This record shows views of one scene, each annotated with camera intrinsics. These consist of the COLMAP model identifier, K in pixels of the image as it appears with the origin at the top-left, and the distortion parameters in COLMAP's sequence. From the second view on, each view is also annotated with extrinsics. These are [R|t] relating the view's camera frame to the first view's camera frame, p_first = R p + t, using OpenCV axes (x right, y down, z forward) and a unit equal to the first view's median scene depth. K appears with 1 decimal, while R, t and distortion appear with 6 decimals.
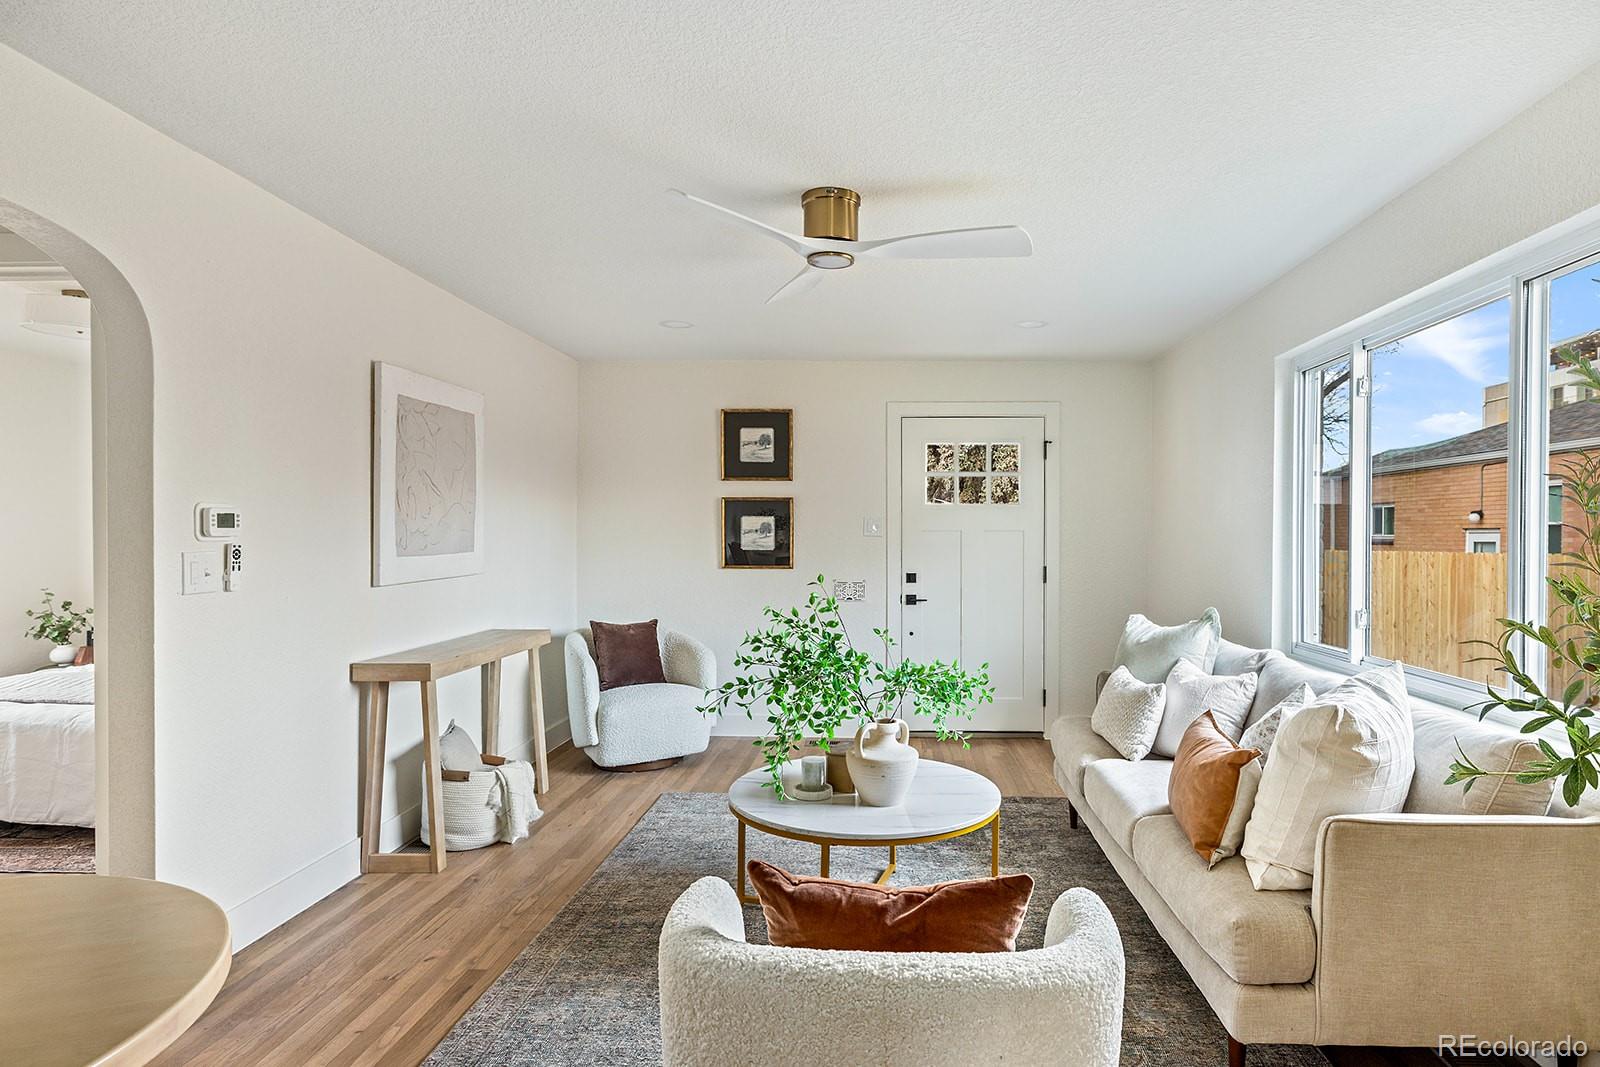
lens RADIAL K [[899.0, 0, 847.4], [0, 899.0, 539.7], [0, 0, 1]] dist [0.001037, 0.000879]
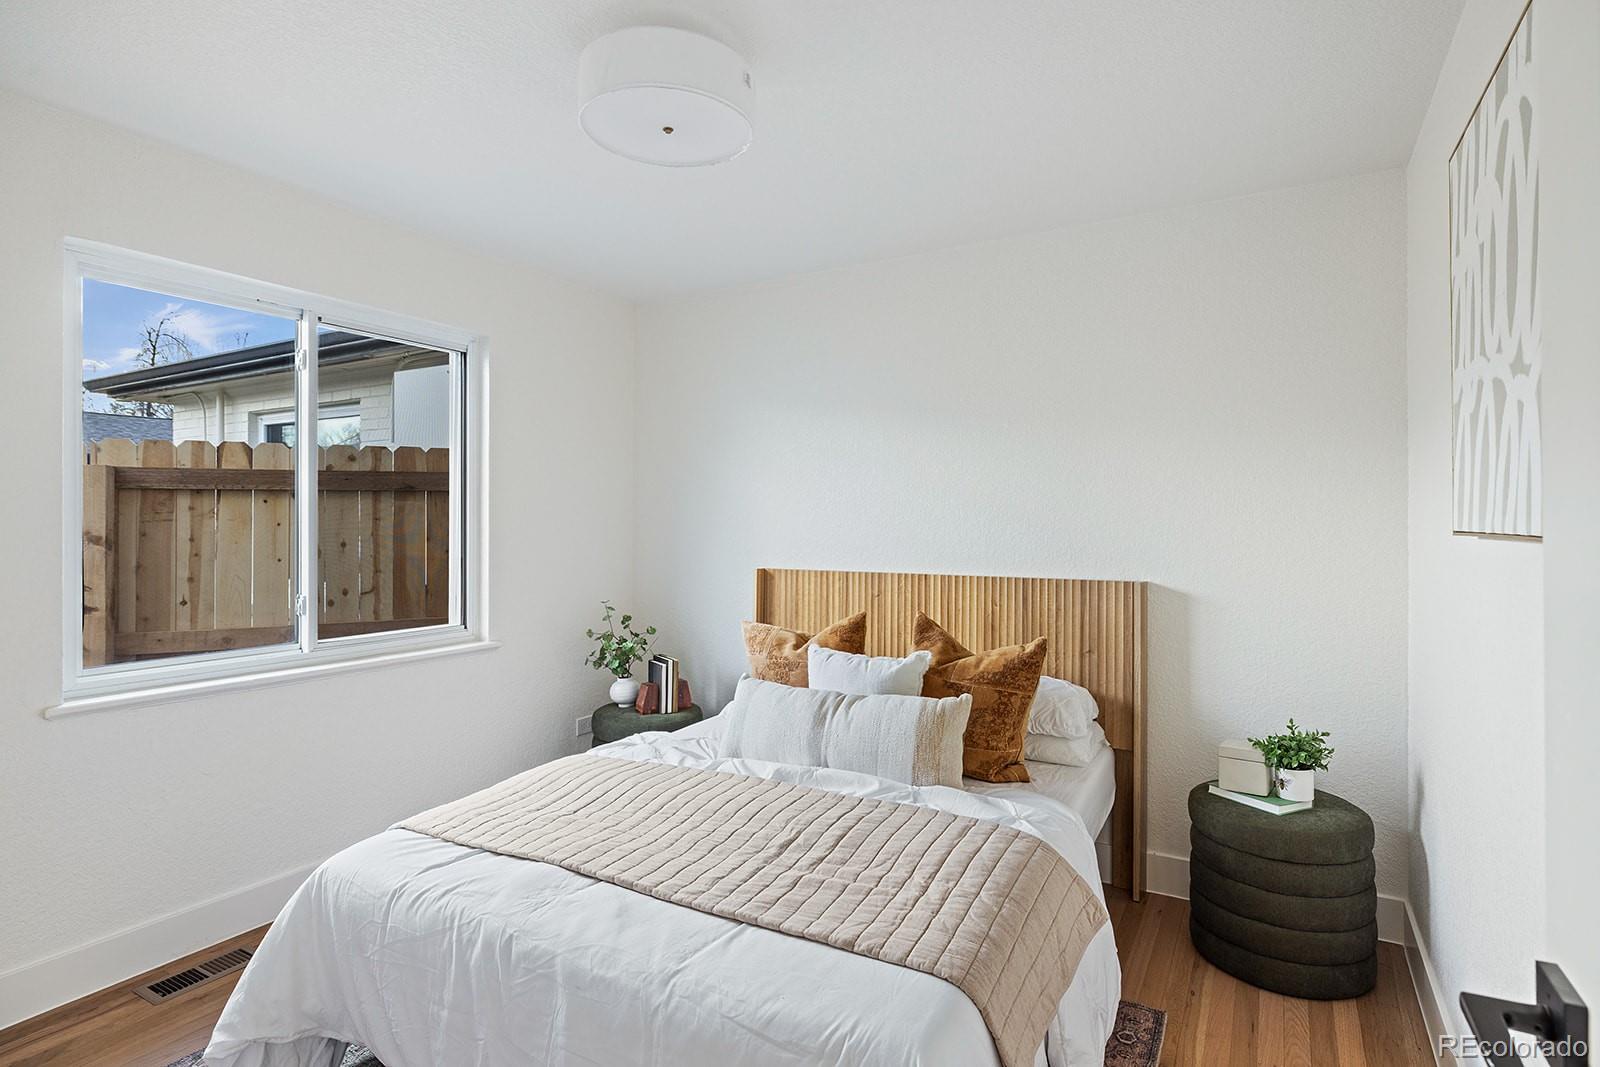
lens RADIAL K [[844.2, 0, 798.7], [0, 844.2, 529.8], [0, 0, 1]] dist [0.004642, 0.001582]
pose [[0.880689, 0.005886, -0.473658, -0.415549], [-0.005491, 0.999982, 0.002217, -0.007523], [0.473662, 0.000648, 0.880706, 0.455455]]
